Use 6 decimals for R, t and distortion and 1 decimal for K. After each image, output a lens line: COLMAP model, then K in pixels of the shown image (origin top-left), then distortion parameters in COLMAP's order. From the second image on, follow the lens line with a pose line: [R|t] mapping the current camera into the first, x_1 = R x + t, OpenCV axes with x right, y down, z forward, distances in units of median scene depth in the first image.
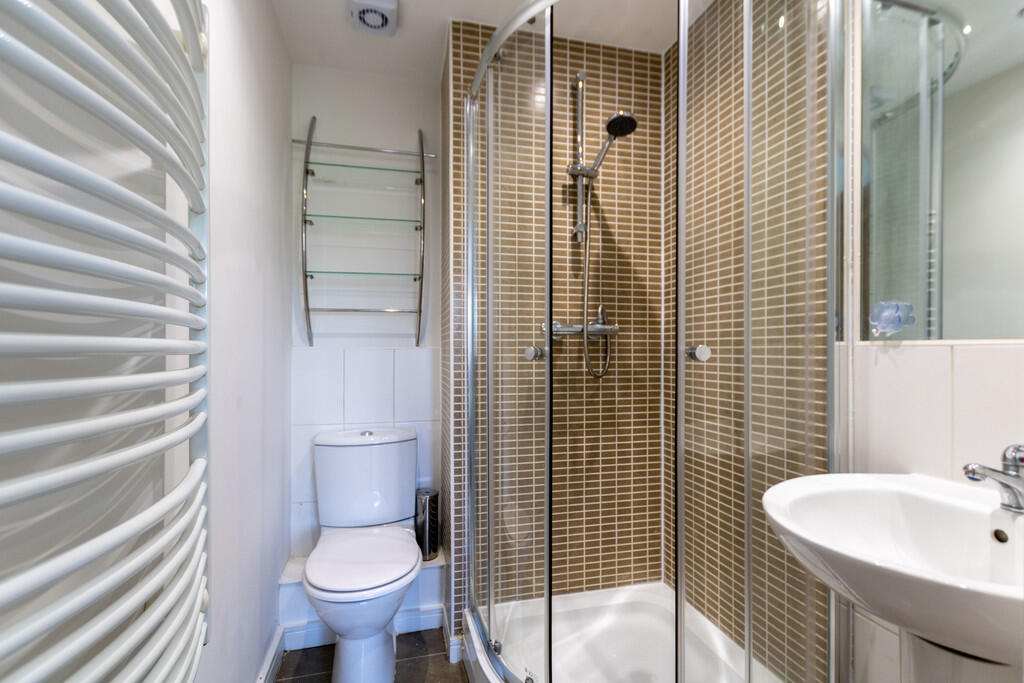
lens RADIAL K [[480.9, 0, 514.8], [0, 480.9, 343.0], [0, 0, 1]] dist [-0.003529, -0.001524]
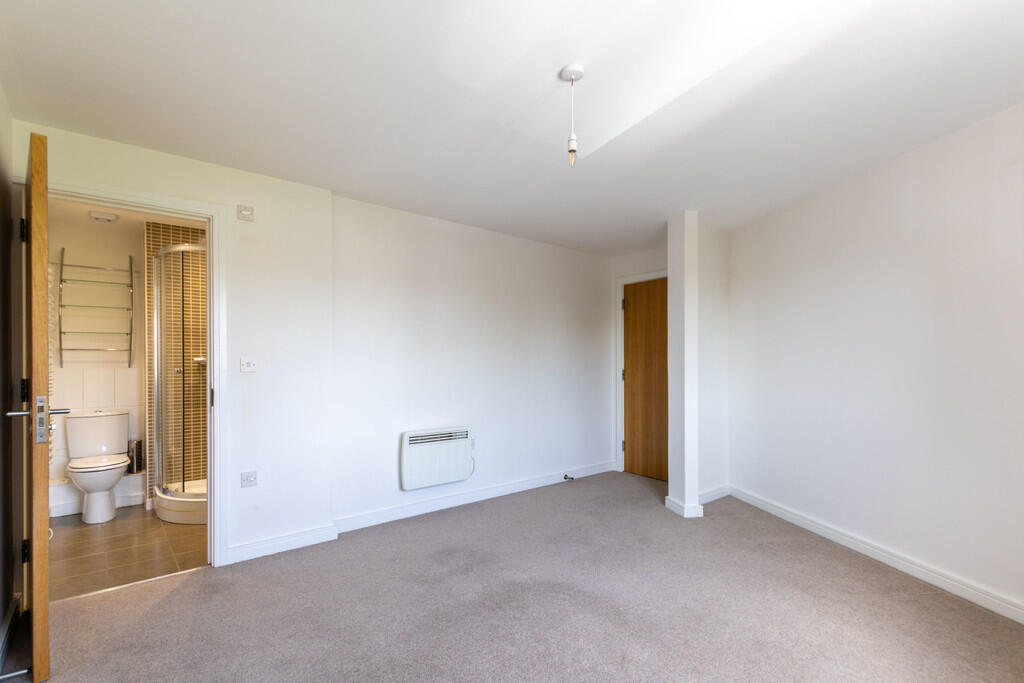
lens RADIAL K [[480.9, 0, 477.7], [0, 480.9, 367.3], [0, 0, 1]] dist [-0.003529, -0.001524]
pose [[0.915493, -0.004001, 0.402314, 0.326055], [0.004130, 0.999991, 0.000547, 0.010535], [-0.402313, 0.001161, 0.915502, -1.420245]]
